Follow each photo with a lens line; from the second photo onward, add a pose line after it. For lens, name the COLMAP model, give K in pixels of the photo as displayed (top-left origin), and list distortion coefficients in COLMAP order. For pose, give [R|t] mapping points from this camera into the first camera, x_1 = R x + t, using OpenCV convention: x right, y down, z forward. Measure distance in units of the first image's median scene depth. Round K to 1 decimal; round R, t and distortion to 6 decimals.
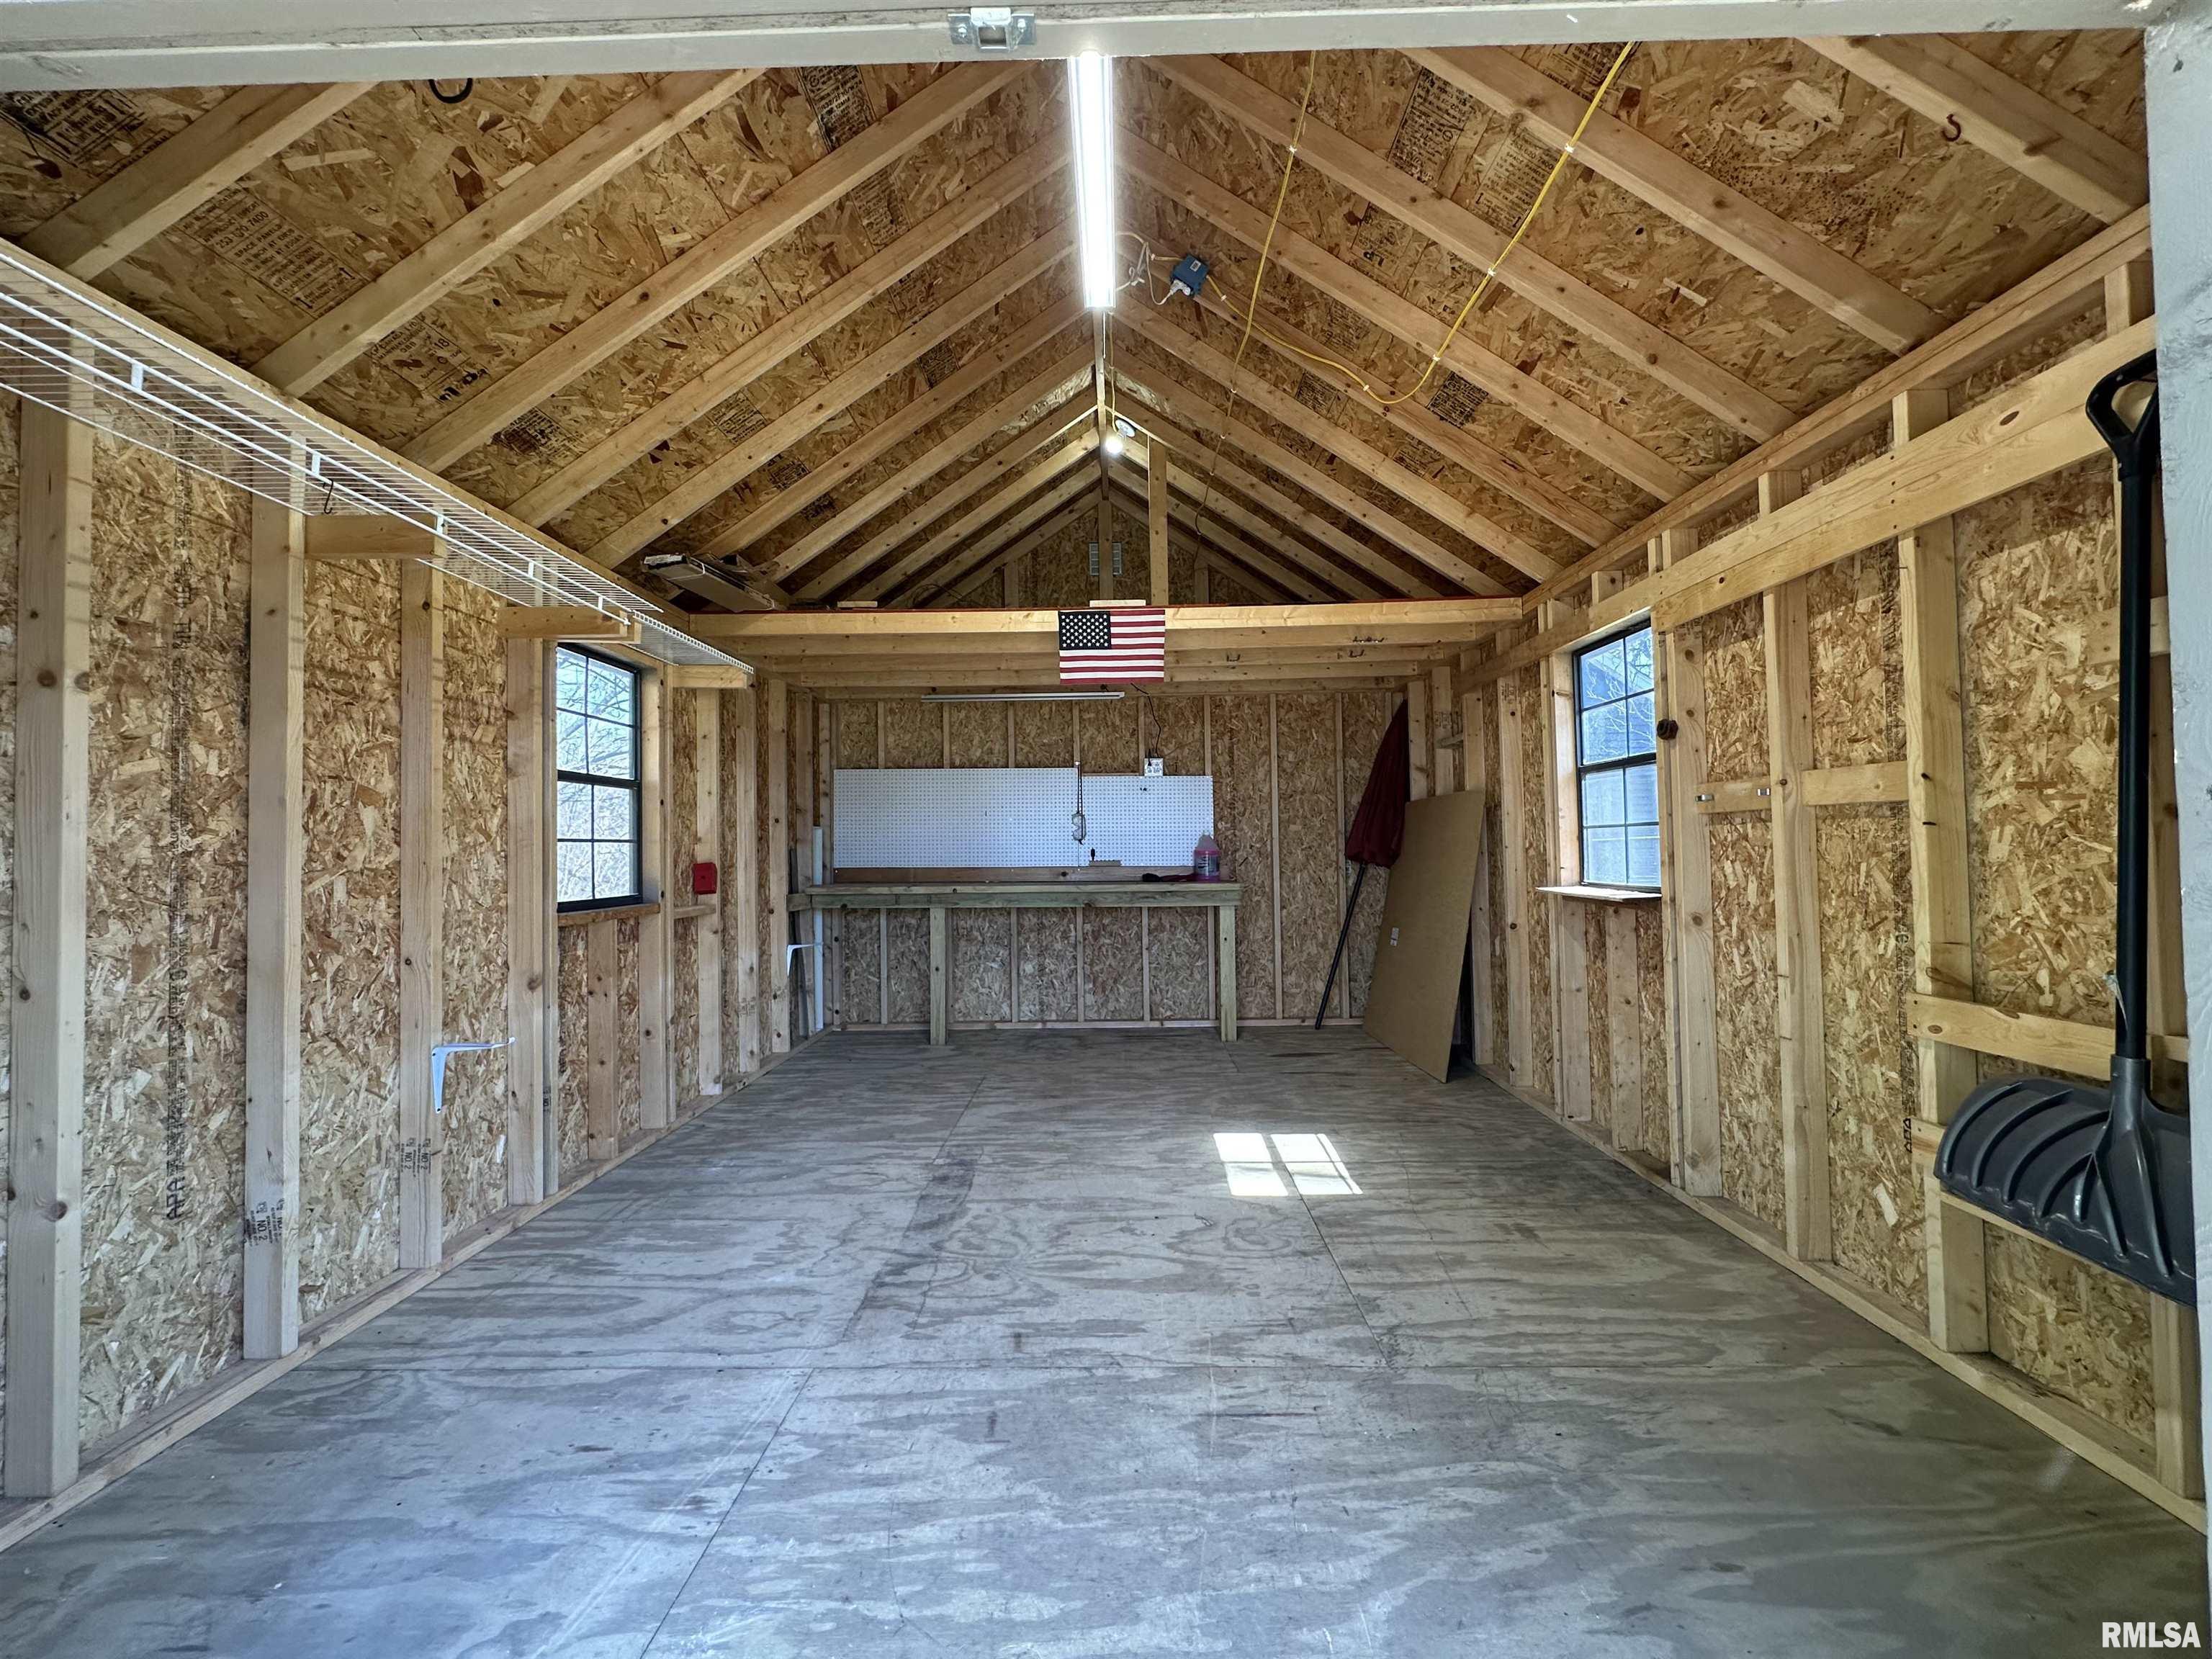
lens RADIAL K [[893.6, 0, 1106.0], [0, 893.6, 829.5], [0, 0, 1]] dist [0.000317, 0.000042]
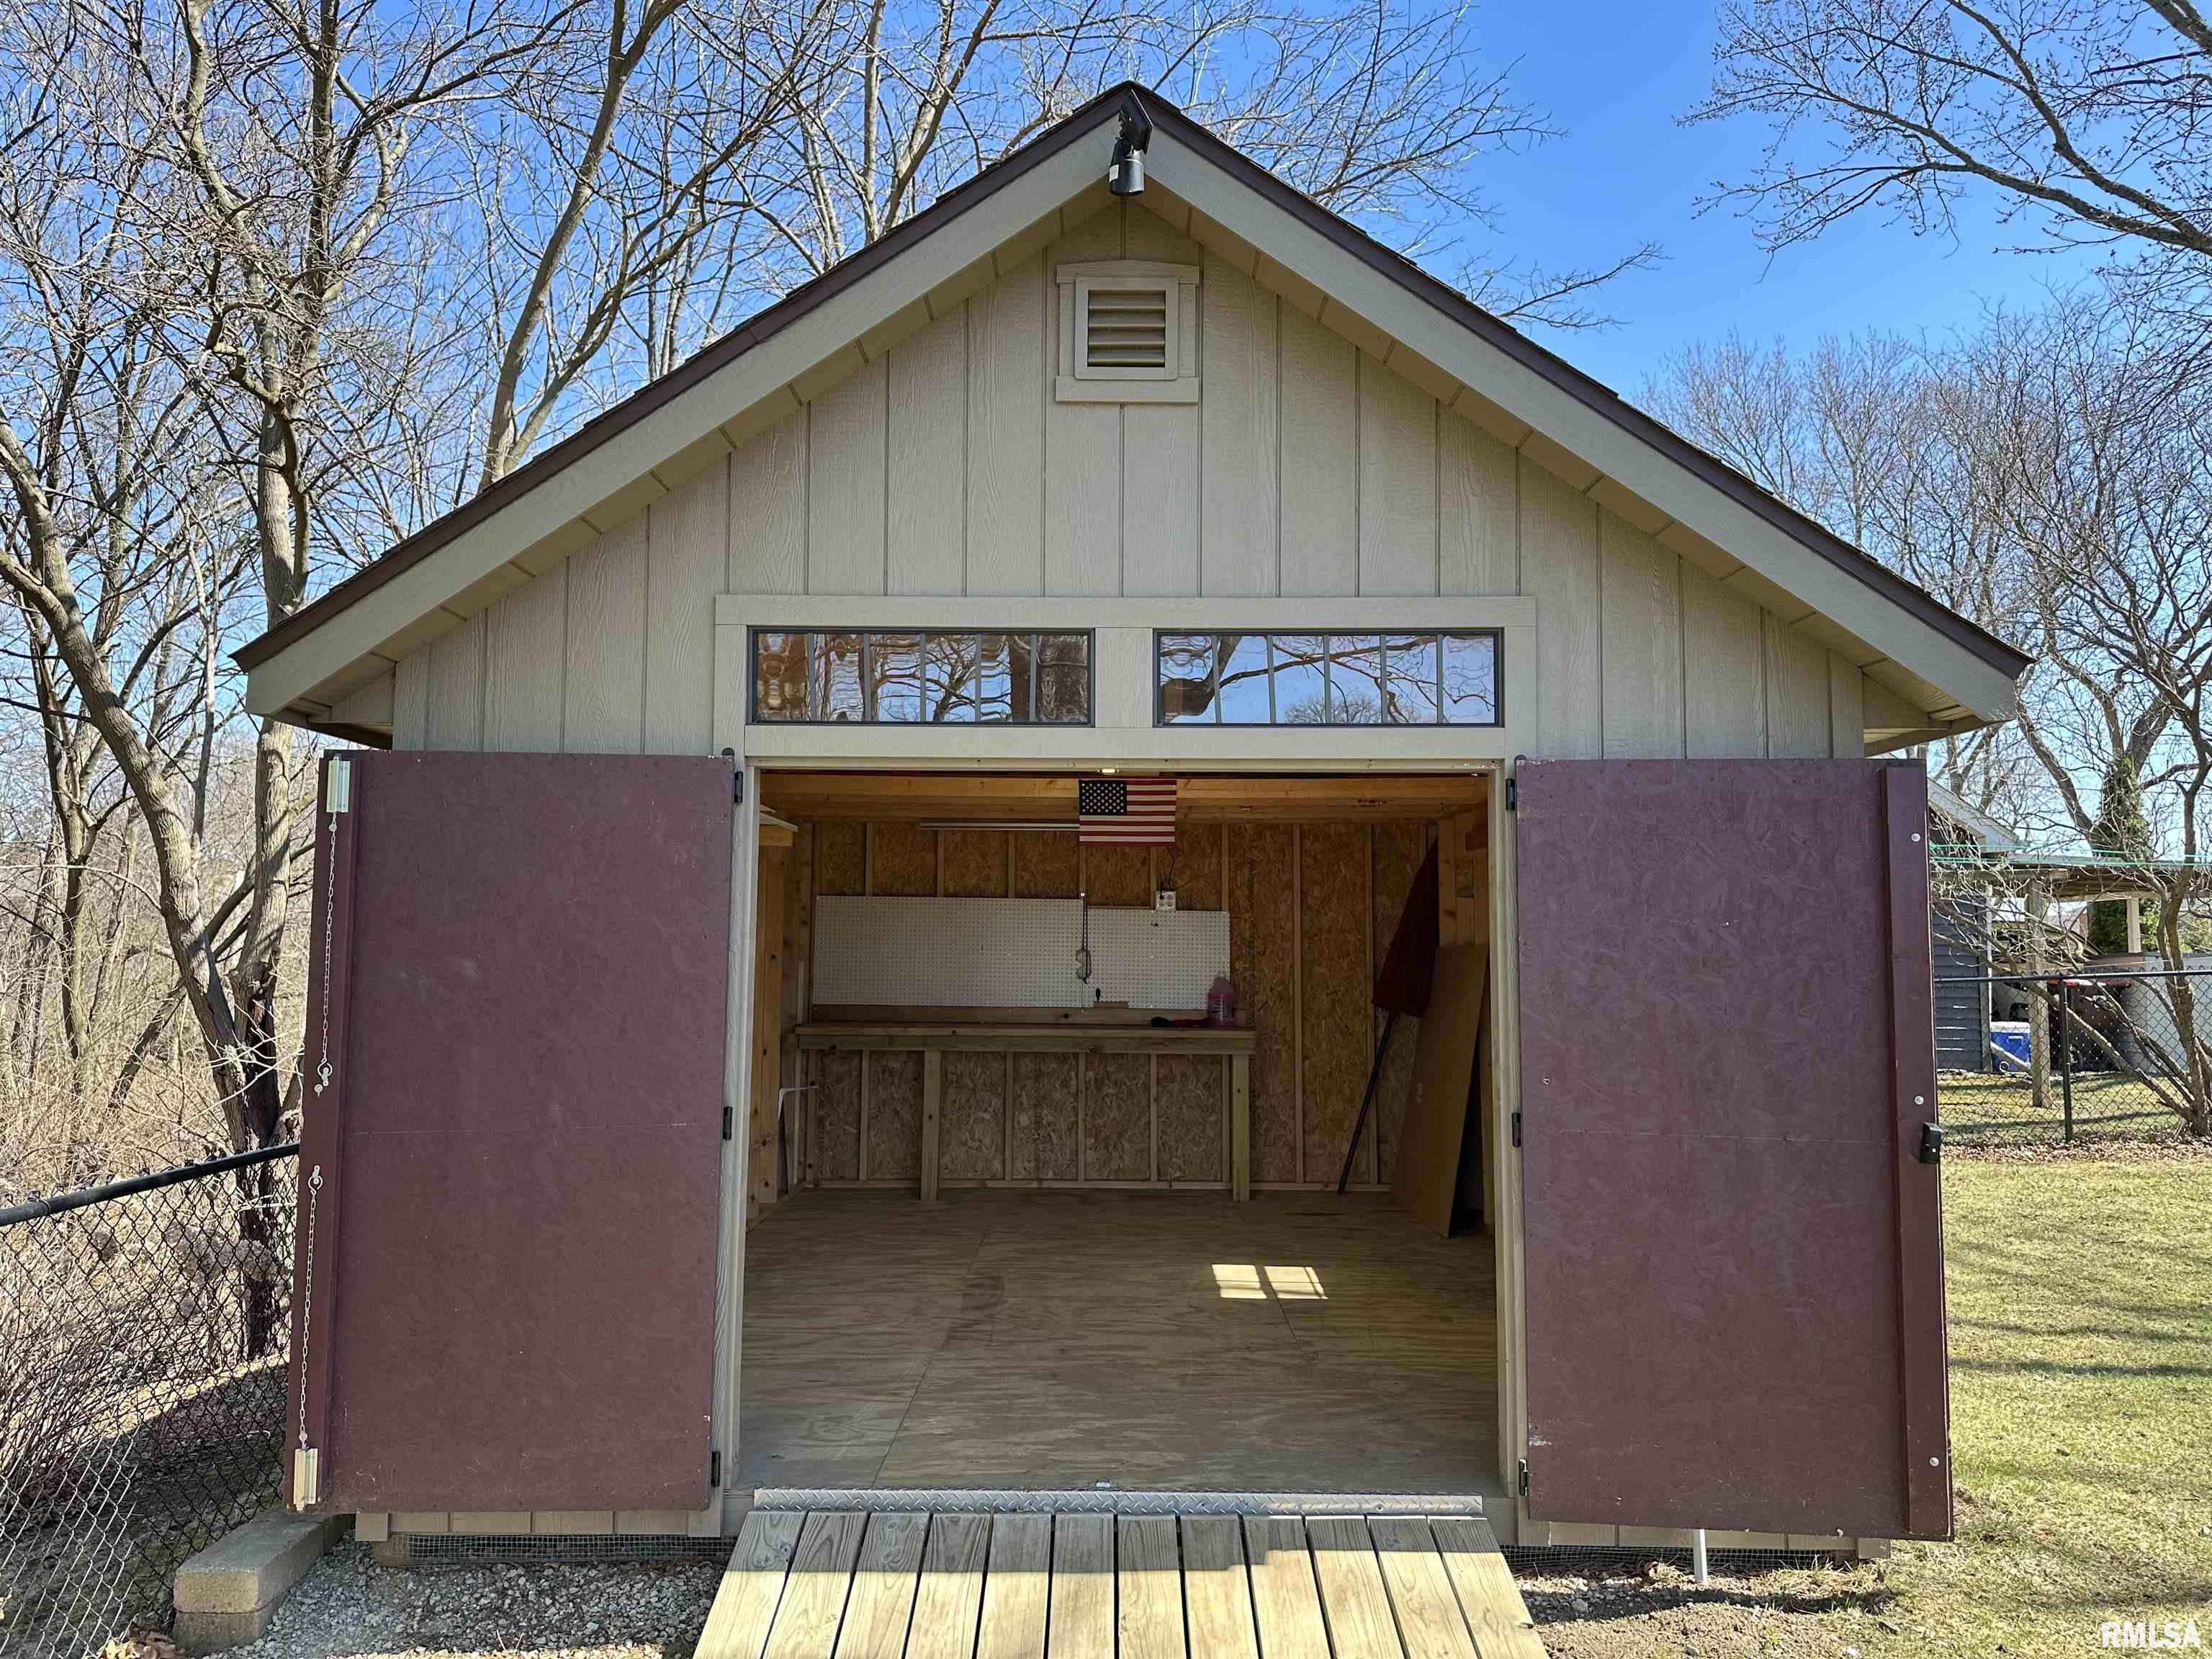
lens RADIAL K [[1519.3, 0, 1106.0], [0, 1519.3, 829.5], [0, 0, 1]] dist [0.138301, -0.000299]
pose [[0.999734, 0.021309, 0.008775, -0.024080], [-0.020769, 0.998121, -0.057654, -0.052277], [-0.009987, 0.057456, 0.998298, -0.578001]]
